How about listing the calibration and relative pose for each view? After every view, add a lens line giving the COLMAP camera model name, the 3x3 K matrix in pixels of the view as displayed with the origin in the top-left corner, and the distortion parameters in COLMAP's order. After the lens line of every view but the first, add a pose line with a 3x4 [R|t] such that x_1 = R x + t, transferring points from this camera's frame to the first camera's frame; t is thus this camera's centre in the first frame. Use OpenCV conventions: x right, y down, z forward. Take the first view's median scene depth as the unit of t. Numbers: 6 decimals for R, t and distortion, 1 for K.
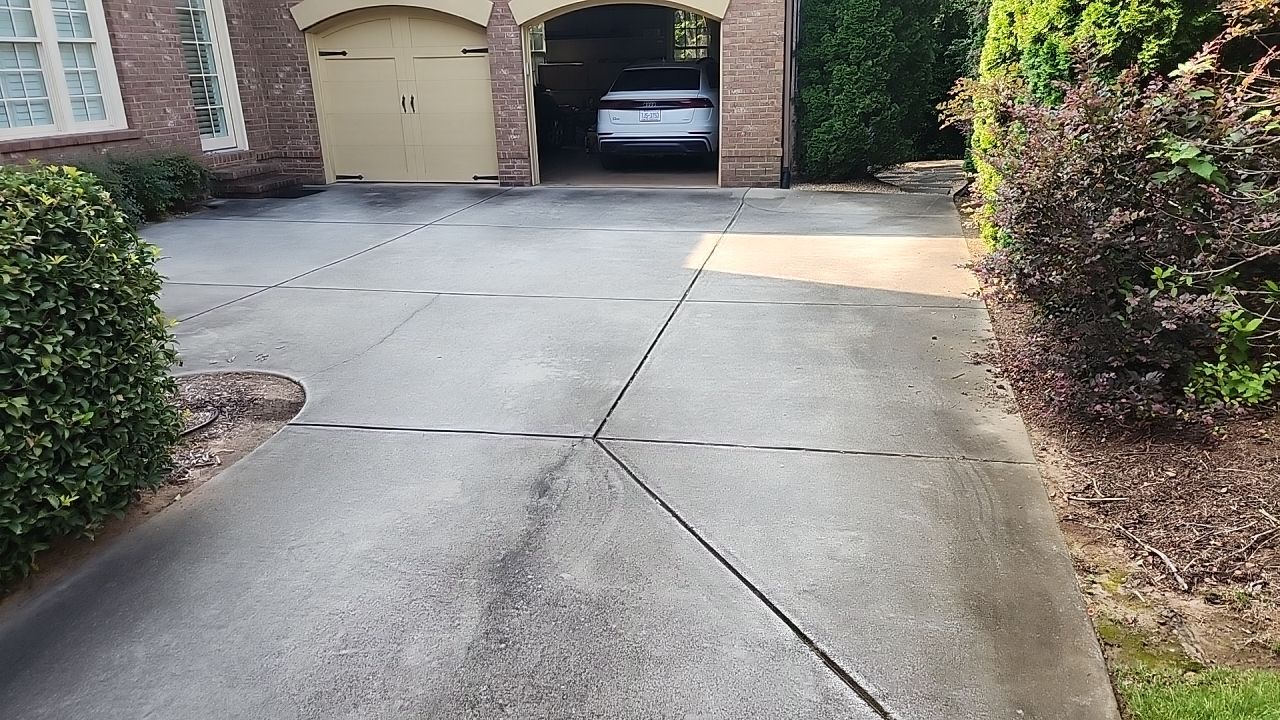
lens RADIAL K [[899.8, 0, 640.0], [0, 899.8, 360.0], [0, 0, 1]] dist [0.085508, -0.079073]
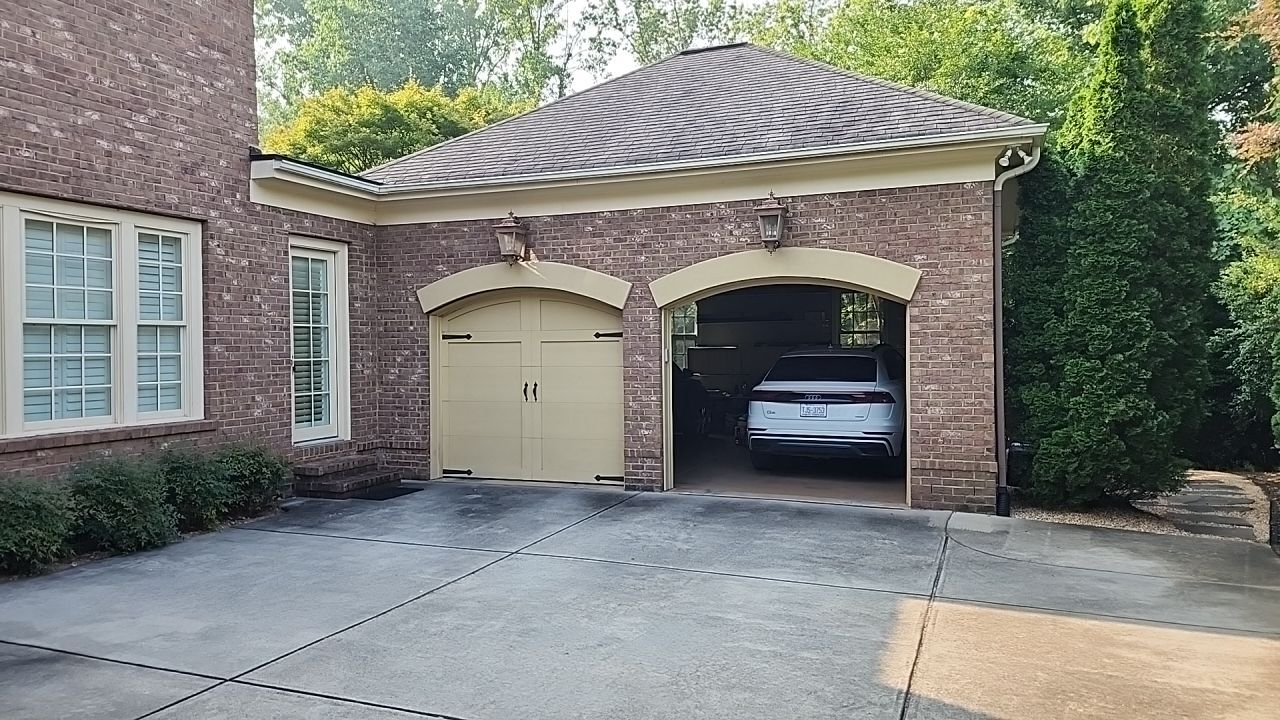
lens RADIAL K [[899.8, 0, 640.0], [0, 899.8, 360.0], [0, 0, 1]] dist [0.085508, -0.079073]
pose [[0.984897, 0.016029, -0.172399, -0.003617], [-0.065744, 0.955753, -0.286730, -0.074892], [0.160175, 0.293733, 0.942372, 0.209137]]
